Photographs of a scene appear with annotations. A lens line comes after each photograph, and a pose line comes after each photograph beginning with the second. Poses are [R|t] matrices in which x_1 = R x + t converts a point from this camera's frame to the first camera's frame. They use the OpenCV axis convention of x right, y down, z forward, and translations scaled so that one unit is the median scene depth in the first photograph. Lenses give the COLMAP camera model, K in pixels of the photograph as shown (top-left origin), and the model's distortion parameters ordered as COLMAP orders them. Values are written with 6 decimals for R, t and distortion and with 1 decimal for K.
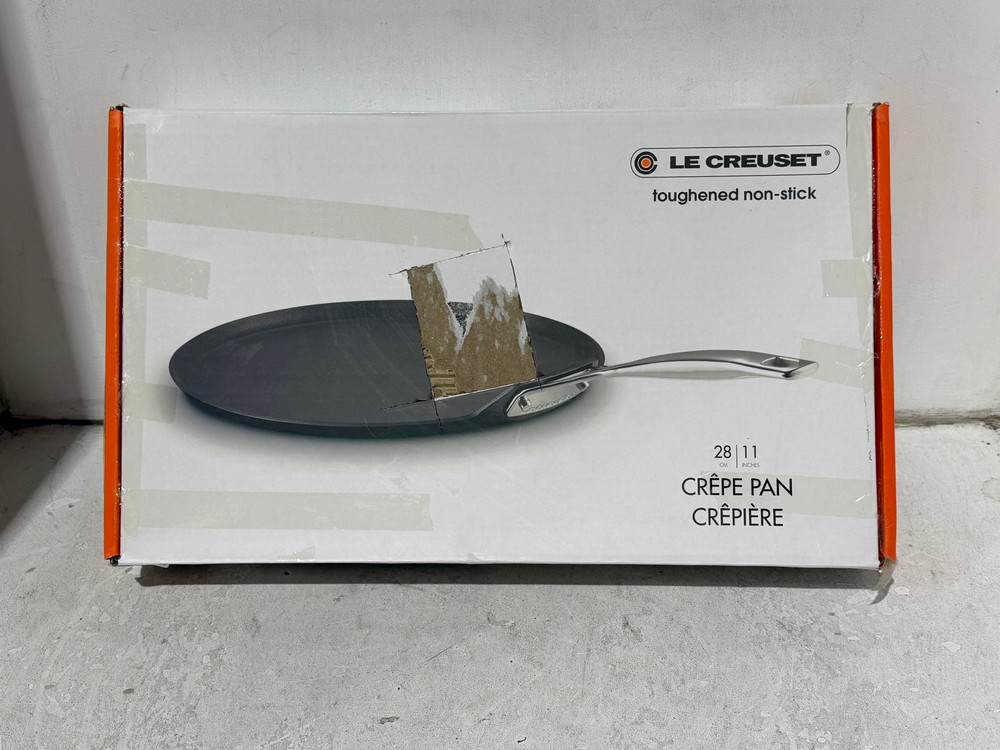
lens RADIAL K [[1242.8, 0, 498.9], [0, 1242.8, 378.4], [0, 0, 1]] dist [0.061505, 0.000000]
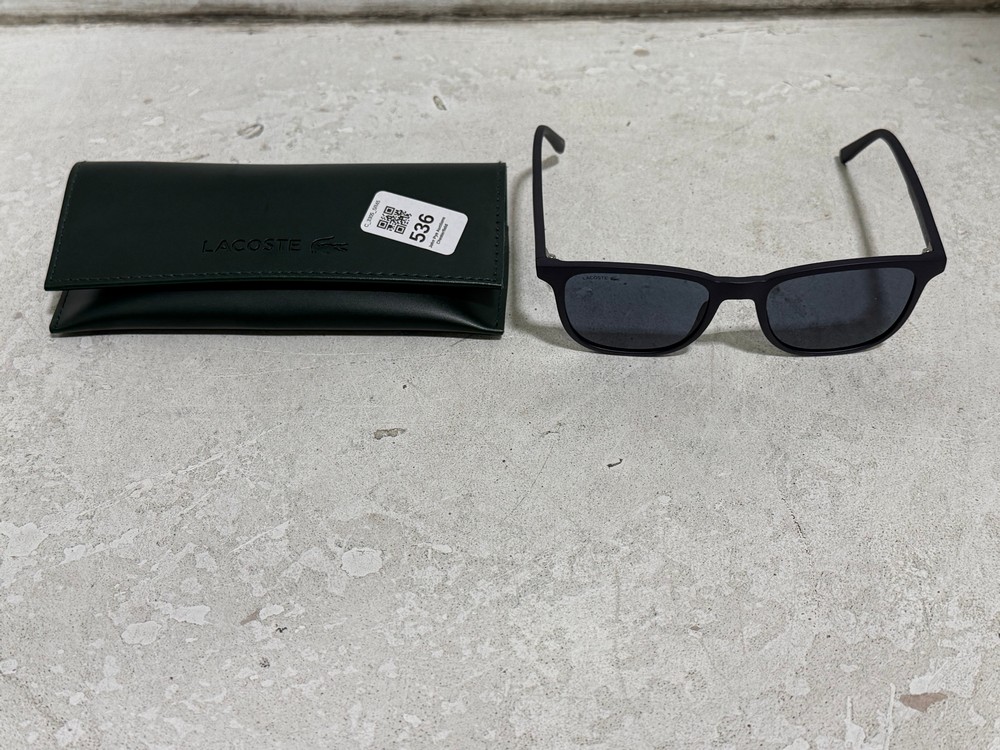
lens RADIAL K [[1317.9, 0, 501.7], [0, 1317.9, 382.3], [0, 0, 1]] dist [0.068006, 0.000000]
pose [[0.999978, -0.002079, -0.006249, -0.028485], [0.003076, 0.986460, 0.163971, 0.137825], [0.005823, -0.163986, 0.986445, 0.361658]]
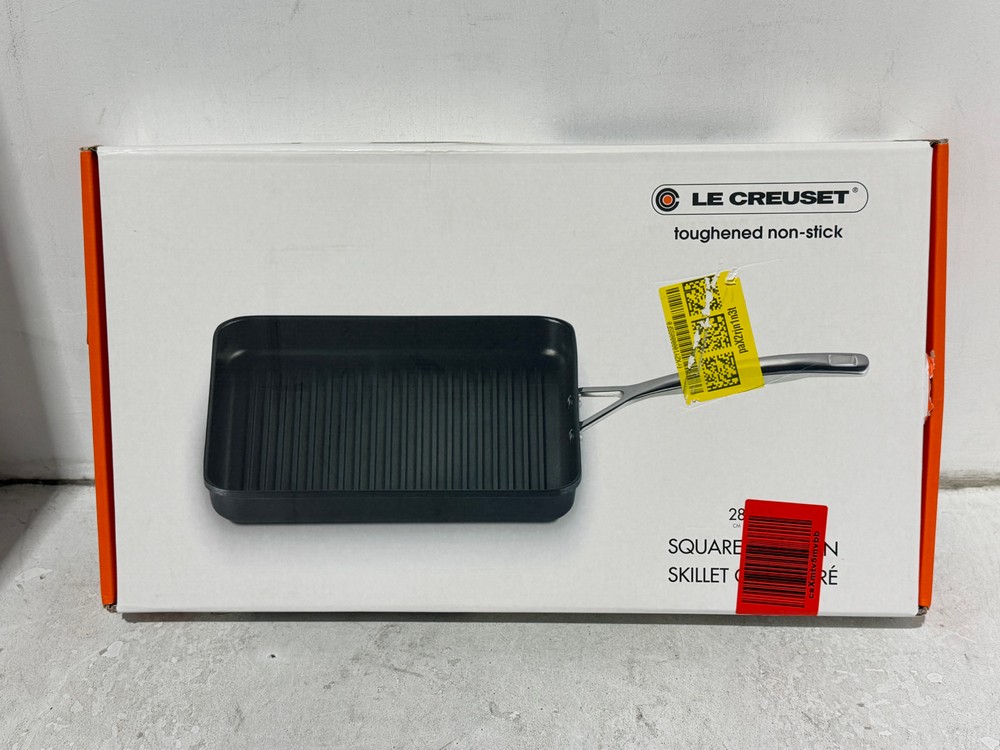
lens RADIAL K [[1259.9, 0, 497.6], [0, 1259.9, 378.1], [0, 0, 1]] dist [0.032292, 0.000000]
pose [[0.999967, 0.002456, 0.007681, -0.011614], [-0.002449, 0.999997, -0.000908, -0.054161], [-0.007683, 0.000889, 0.999970, 0.062989]]
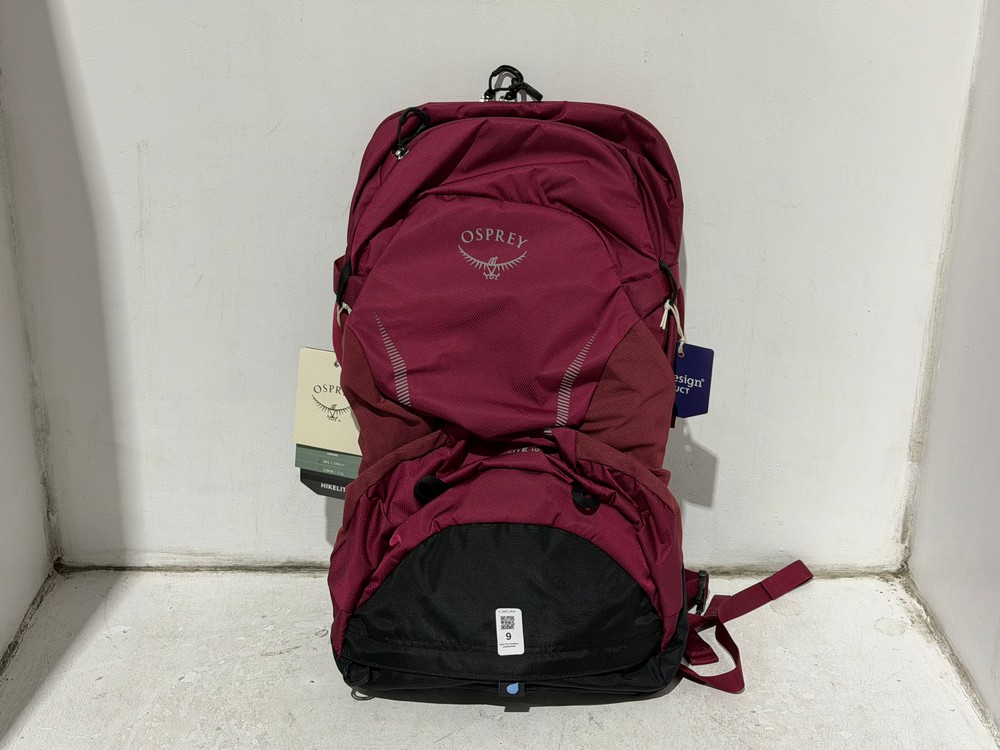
lens RADIAL K [[1416.2, 0, 494.7], [0, 1416.2, 375.8], [0, 0, 1]] dist [0.096154, 0.000000]
pose [[0.998232, 0.020728, 0.055713, -0.082349], [-0.010560, 0.984164, -0.176947, 0.115171], [-0.058499, 0.176045, 0.982642, -0.466876]]
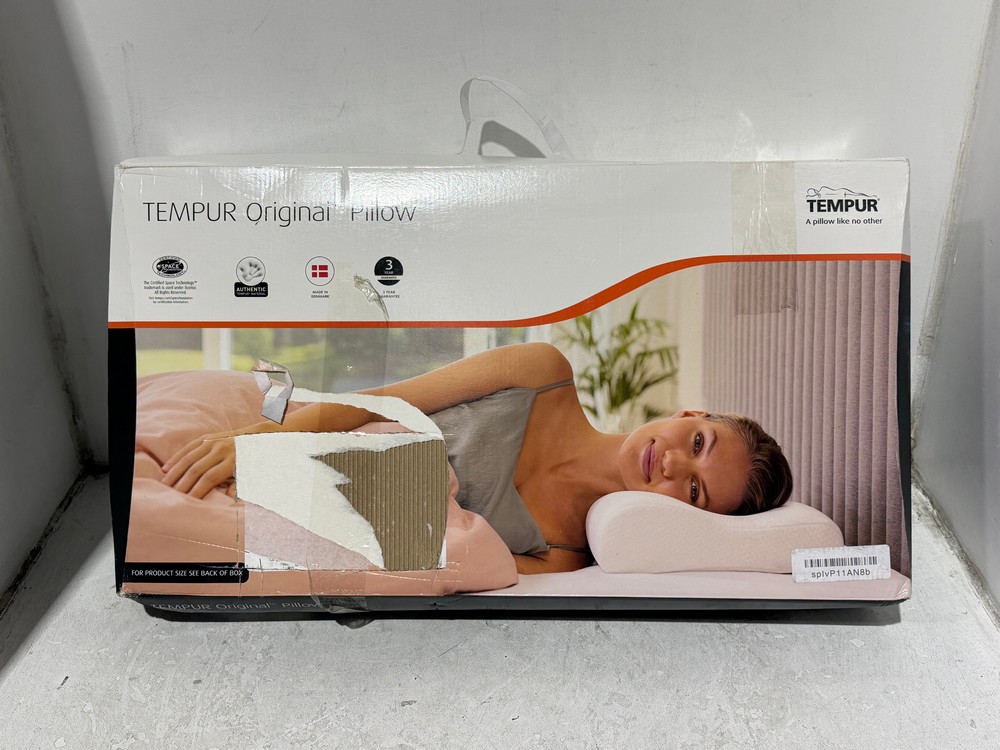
lens RADIAL K [[1082.9, 0, 498.8], [0, 1082.9, 377.2], [0, 0, 1]] dist [0.044804, 0.000000]
pose [[0.999827, -0.000374, 0.018594, -0.016790], [0.001489, 0.998196, -0.060016, 0.013822], [-0.018538, 0.060034, 0.998024, -0.094965]]
